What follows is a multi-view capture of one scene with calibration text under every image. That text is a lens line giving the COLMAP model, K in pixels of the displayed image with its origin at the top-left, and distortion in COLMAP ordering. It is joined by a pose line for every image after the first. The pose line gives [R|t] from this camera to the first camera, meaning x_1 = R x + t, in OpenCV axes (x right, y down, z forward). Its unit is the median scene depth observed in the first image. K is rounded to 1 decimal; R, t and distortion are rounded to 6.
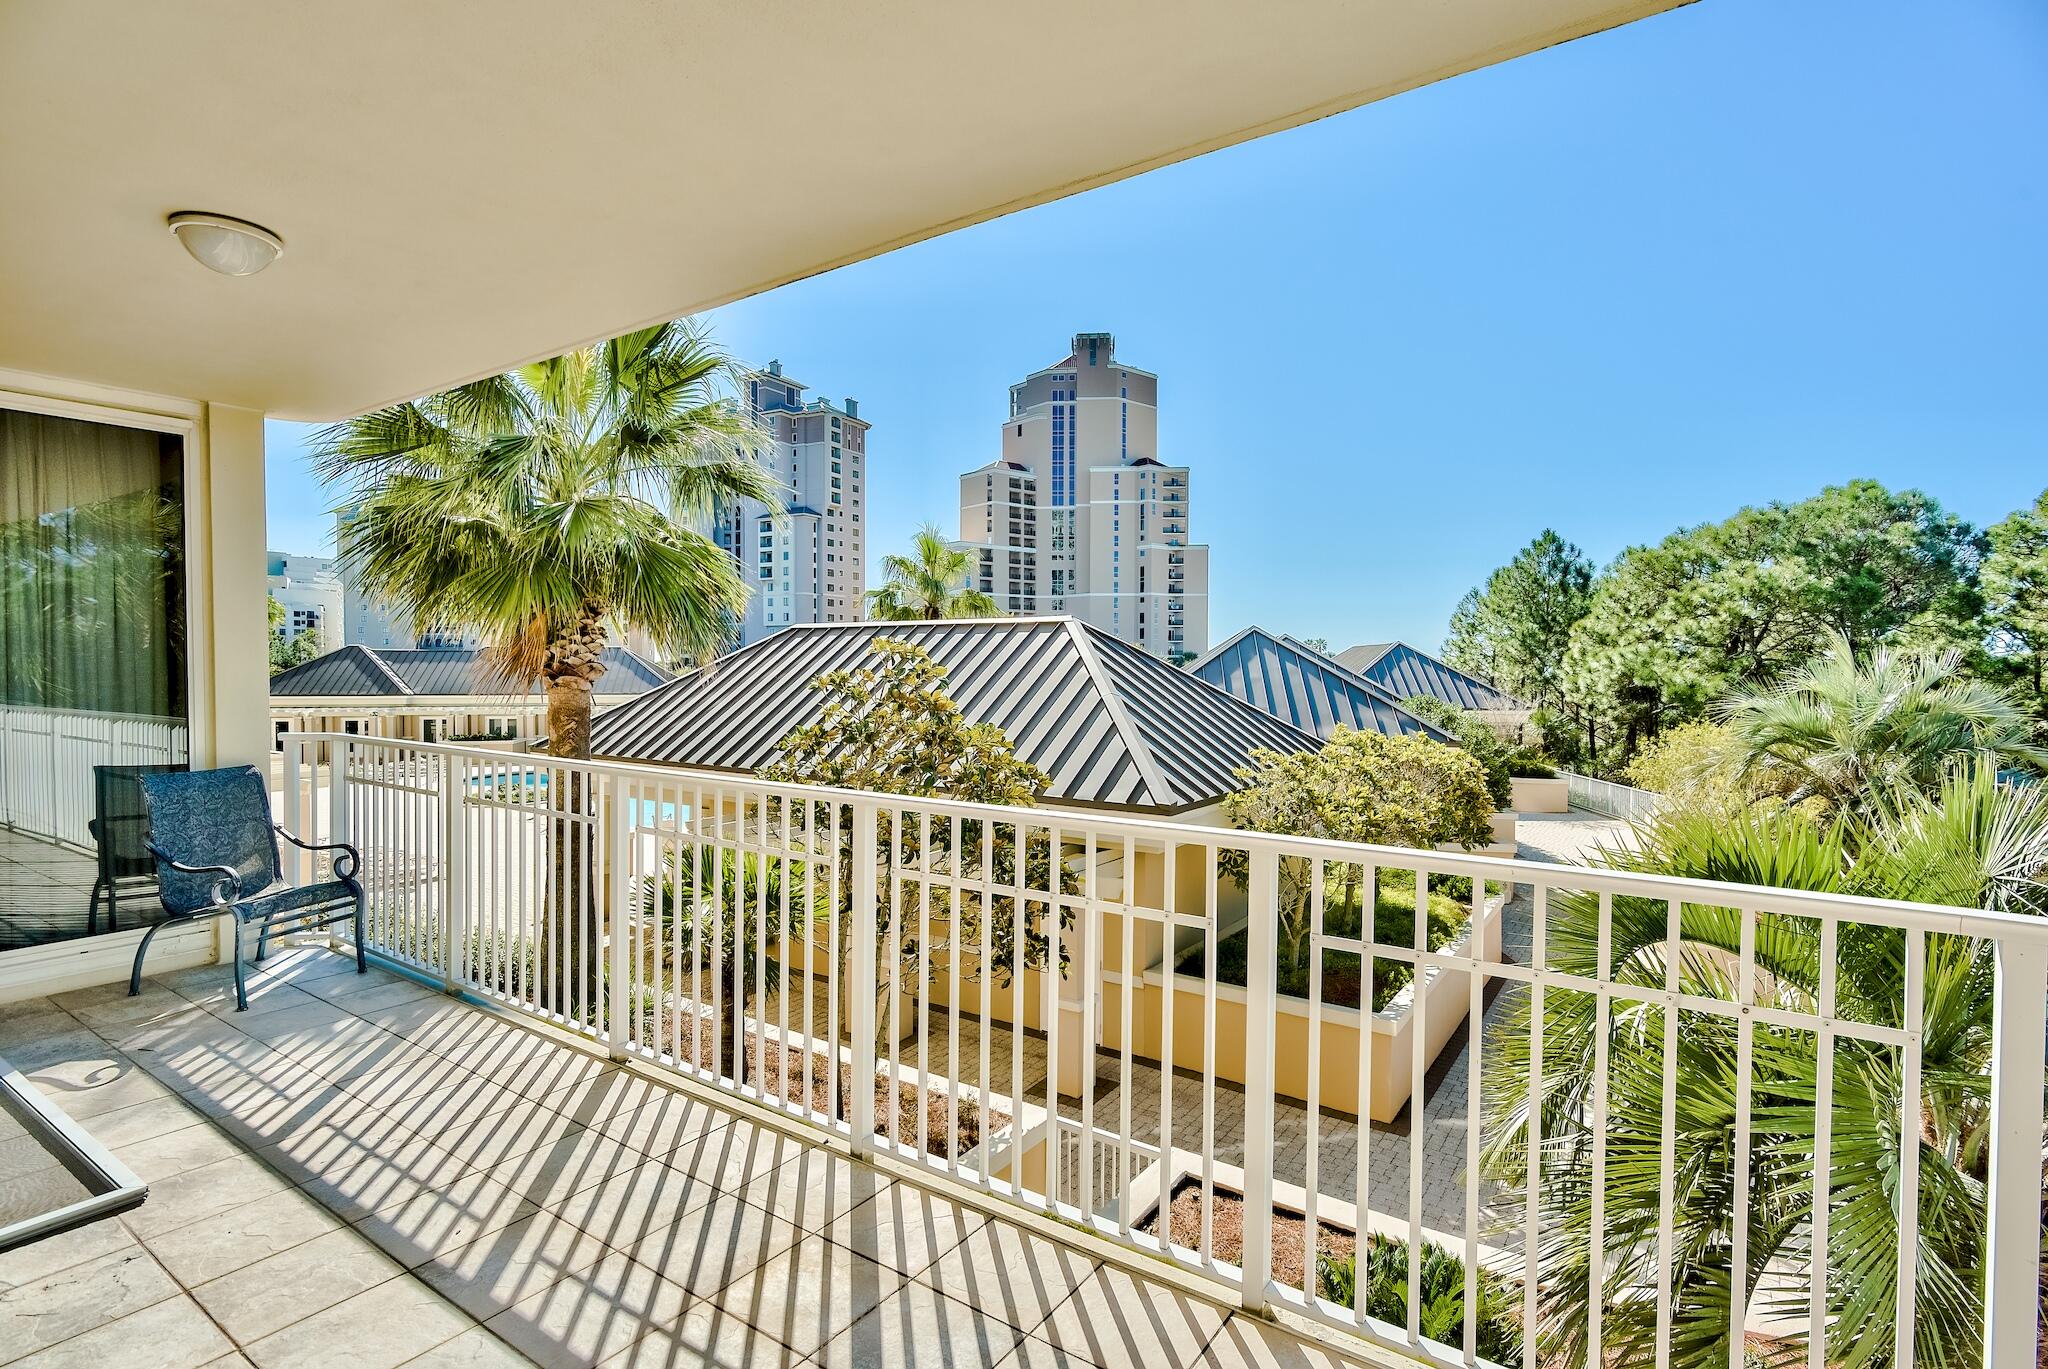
lens RADIAL K [[994.4, 0, 1024.0], [0, 994.4, 684.5], [0, 0, 1]] dist [-0.002613, -0.000960]
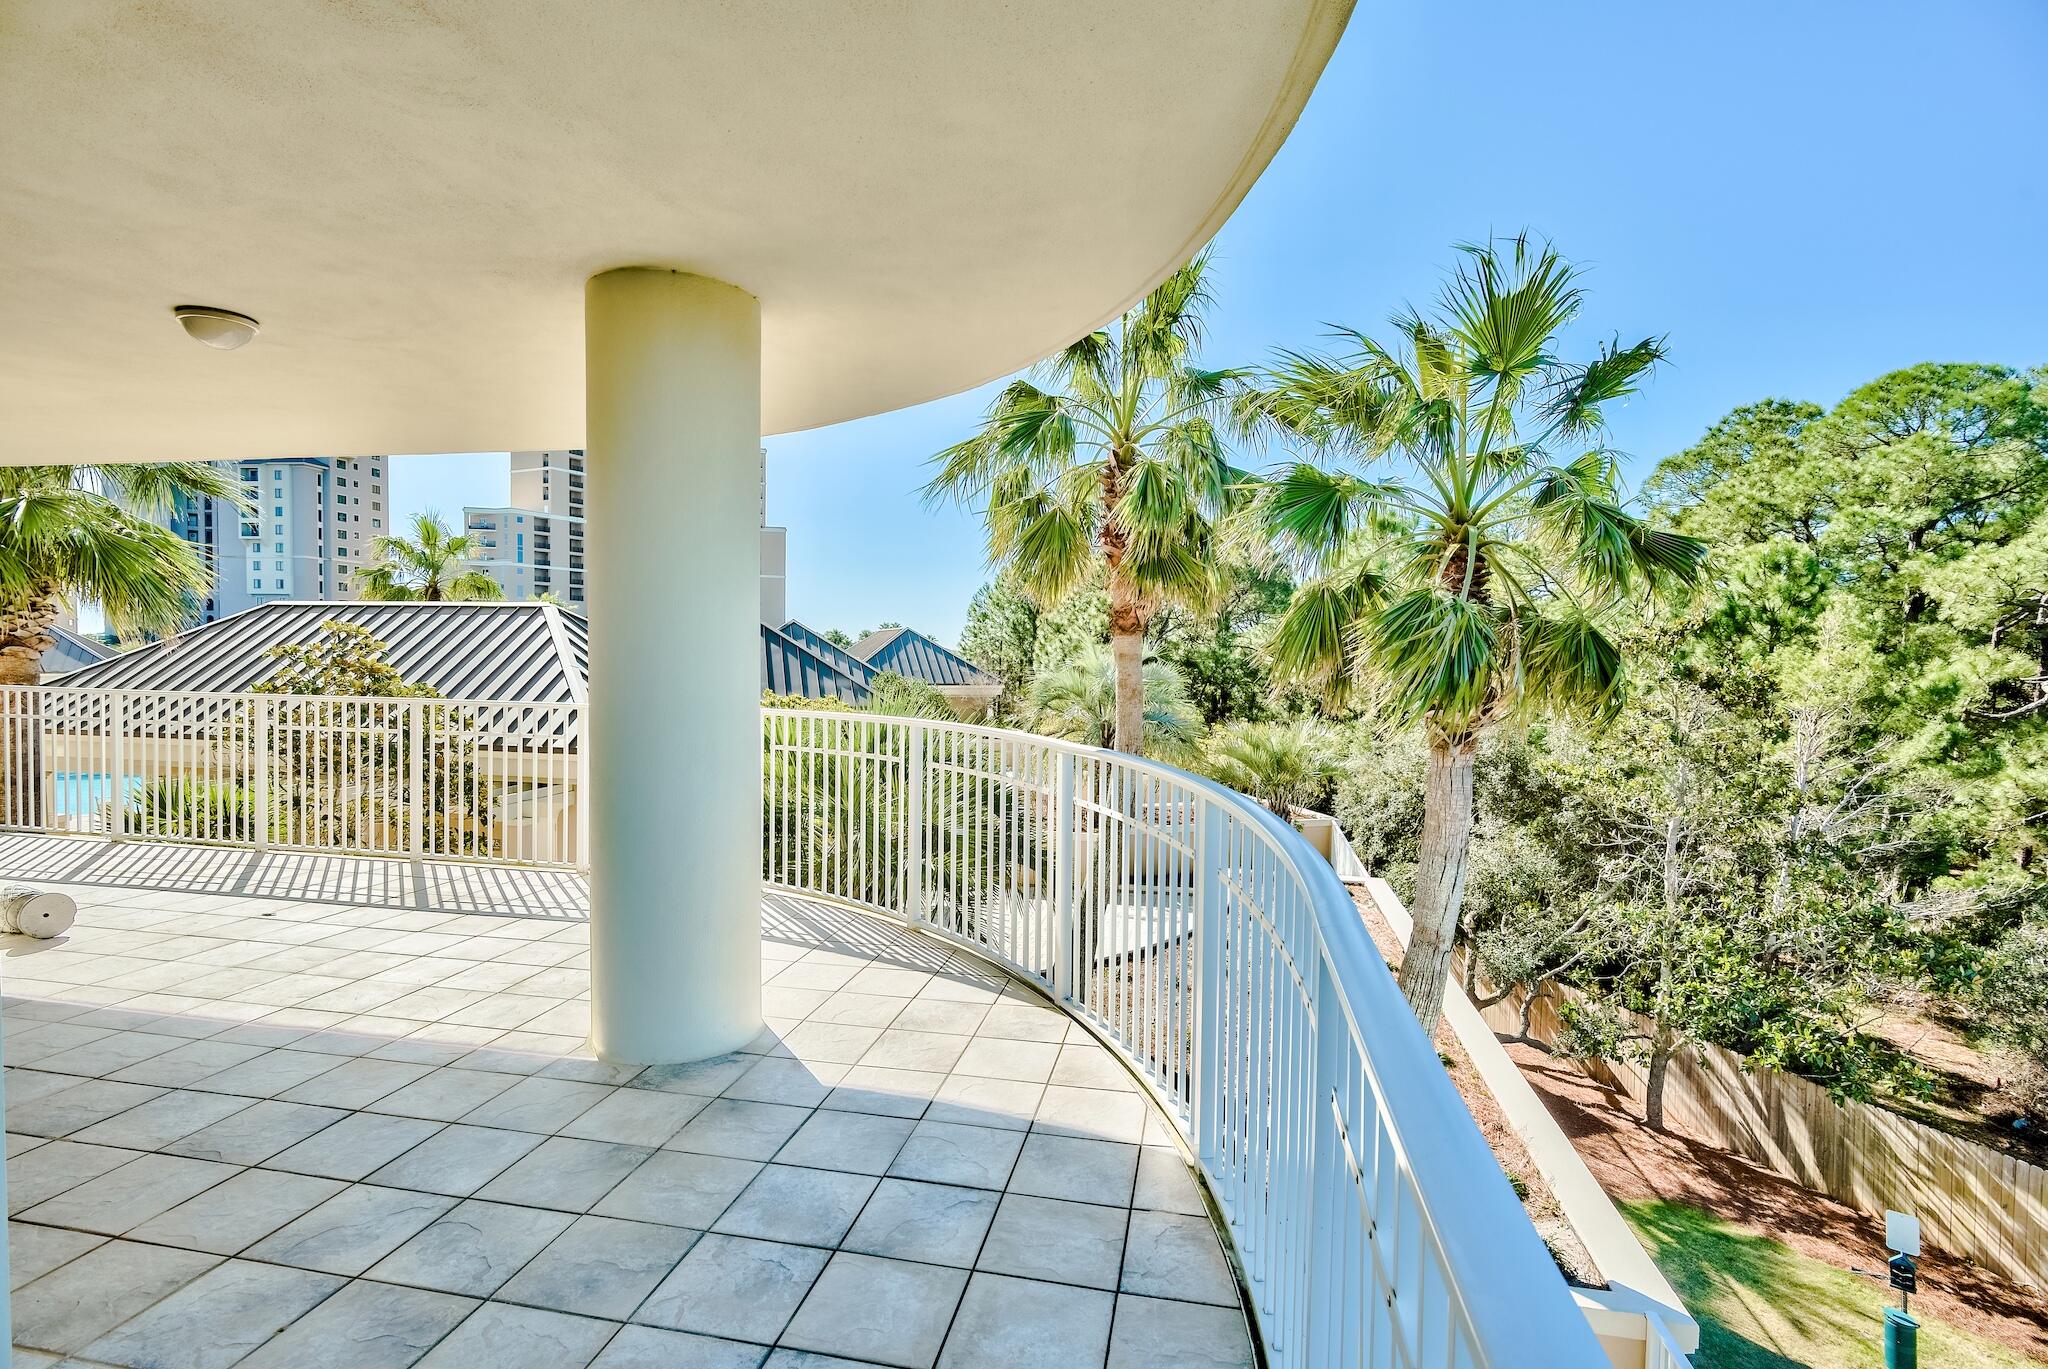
lens RADIAL K [[994.4, 0, 1024.0], [0, 994.4, 684.5], [0, 0, 1]] dist [-0.002613, -0.000960]
pose [[0.918499, -0.004385, 0.395399, 0.065662], [-0.002753, 0.999843, 0.017484, 0.005100], [-0.395414, -0.017148, 0.918343, -0.213262]]
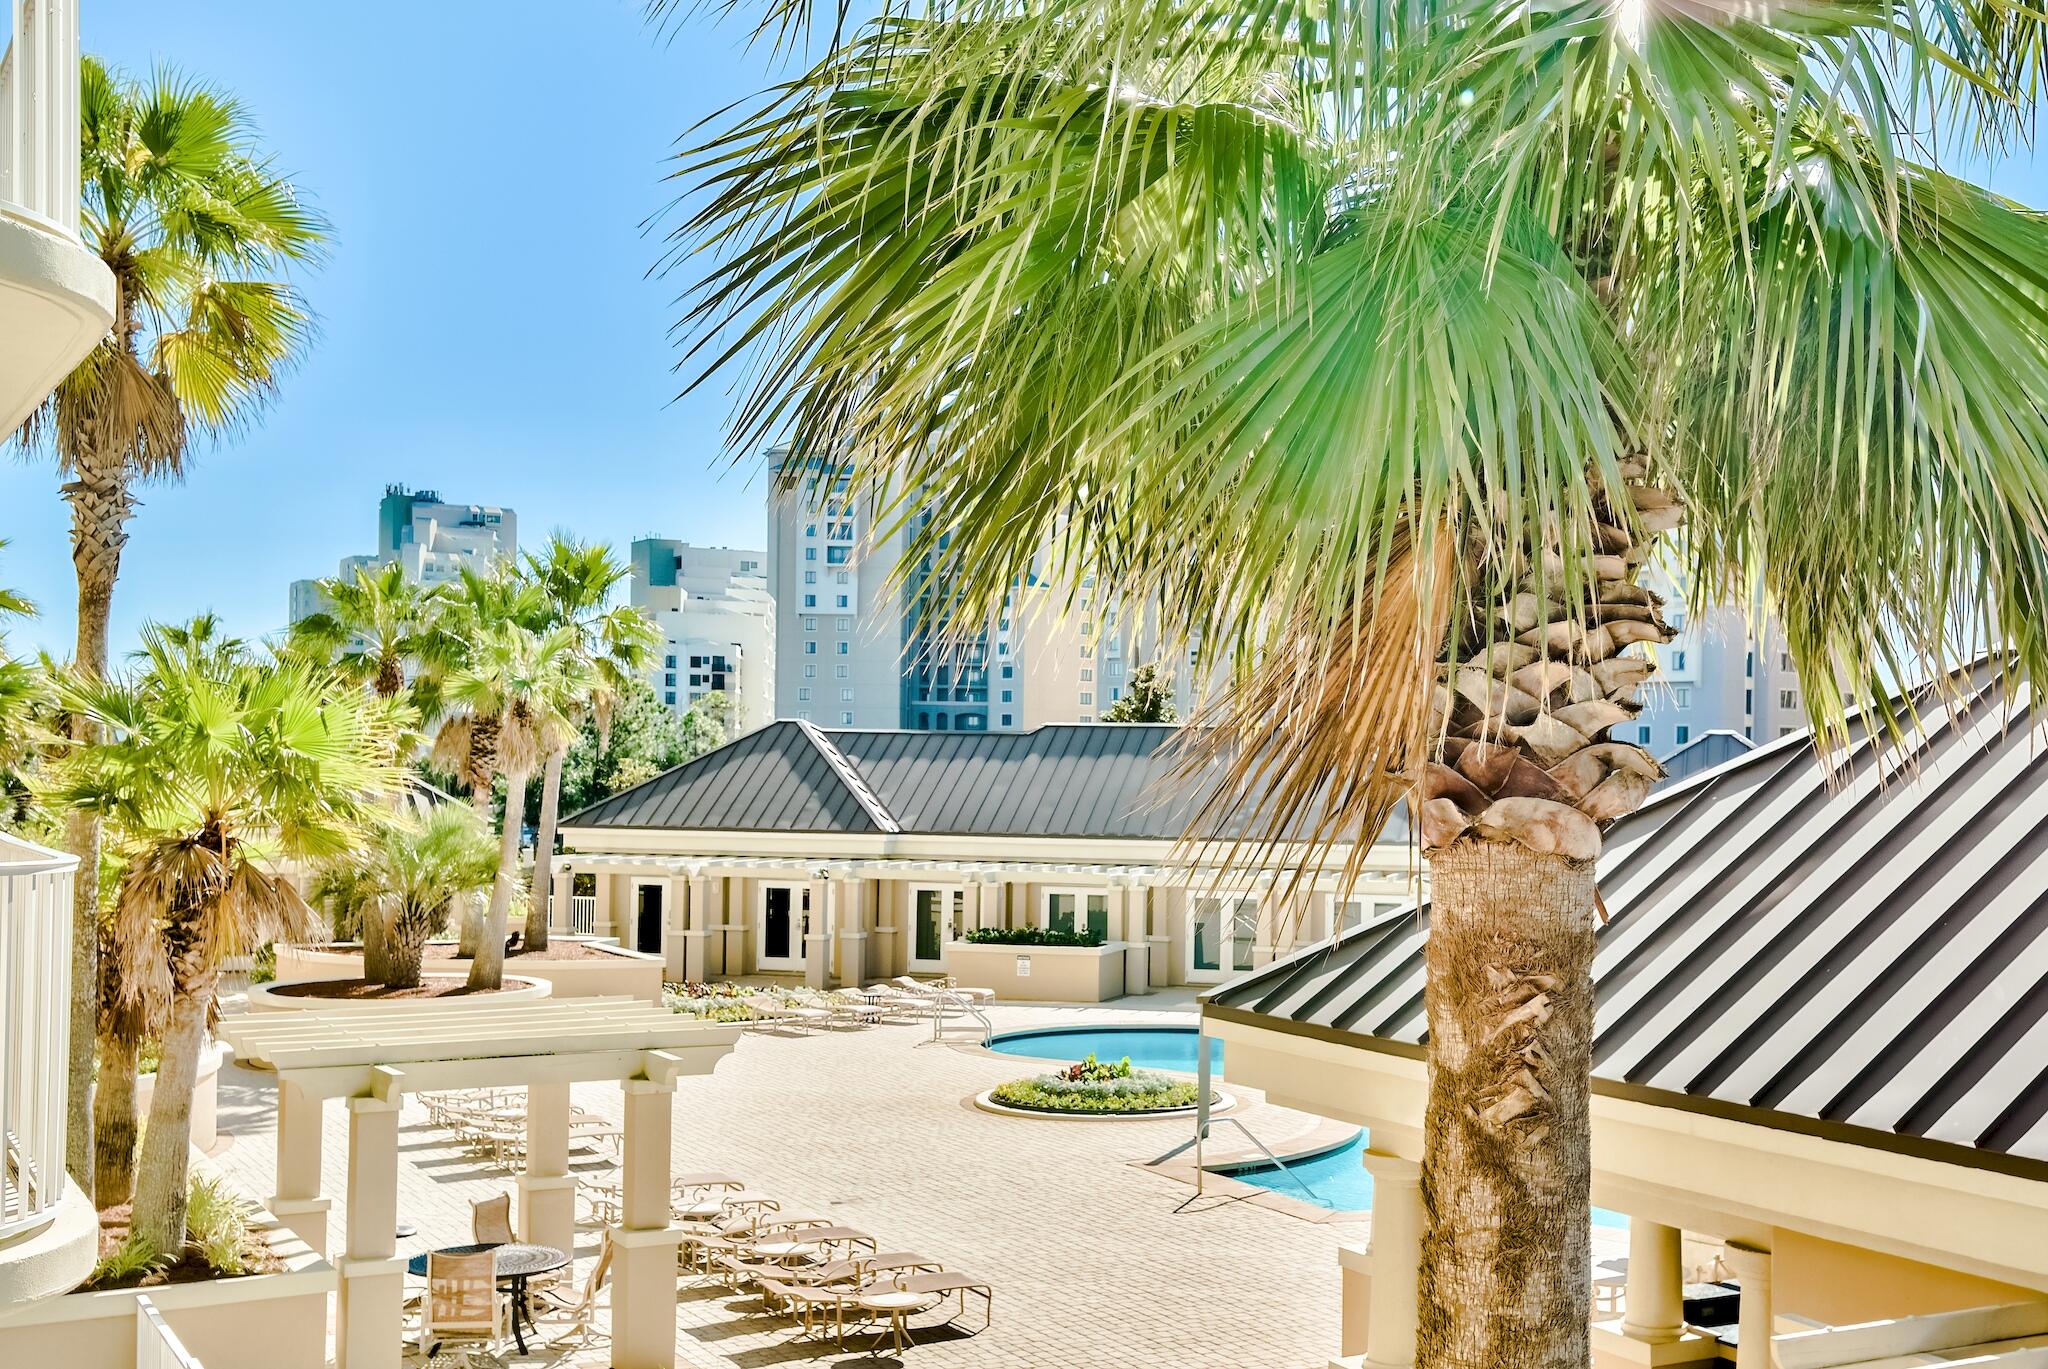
lens RADIAL K [[2121.7, 0, 1024.0], [0, 2121.7, 684.5], [0, 0, 1]] dist [0.004793, -0.000357]
pose [[0.884170, -0.011031, -0.467036, -0.139770], [-0.018328, 0.998132, -0.058275, -0.001688], [0.466806, 0.060085, 0.882316, 0.214111]]
